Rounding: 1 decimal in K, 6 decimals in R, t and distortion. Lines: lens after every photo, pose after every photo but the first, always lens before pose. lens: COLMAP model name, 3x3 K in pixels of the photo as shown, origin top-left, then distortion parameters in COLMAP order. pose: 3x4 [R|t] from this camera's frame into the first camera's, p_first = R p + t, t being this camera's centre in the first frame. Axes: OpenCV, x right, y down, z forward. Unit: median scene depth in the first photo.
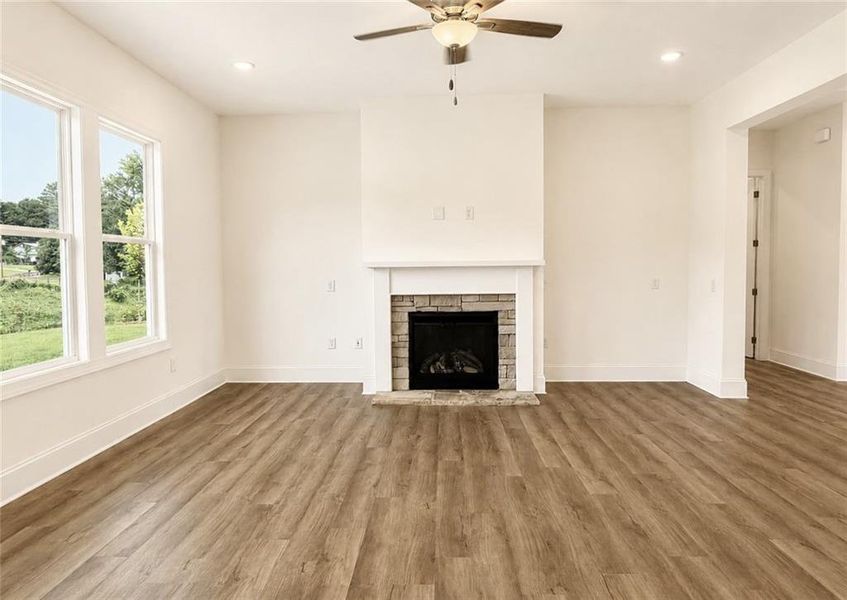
lens RADIAL K [[540.6, 0, 422.7], [0, 540.6, 285.2], [0, 0, 1]] dist [0.004991, -0.000145]
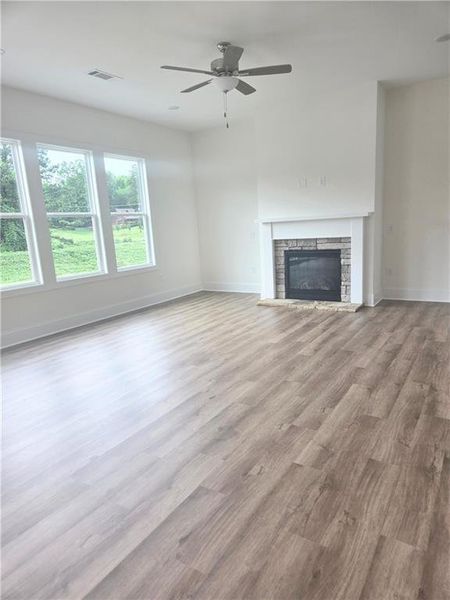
lens RADIAL K [[398.9, 0, 236.9], [0, 398.9, 300.0], [0, 0, 1]] dist [0.068456, -0.001572]
pose [[0.868859, 0.054875, -0.492009, 0.440047], [0.029550, 0.986317, 0.162189, -0.000880], [0.494177, -0.155458, 0.855349, -0.098625]]
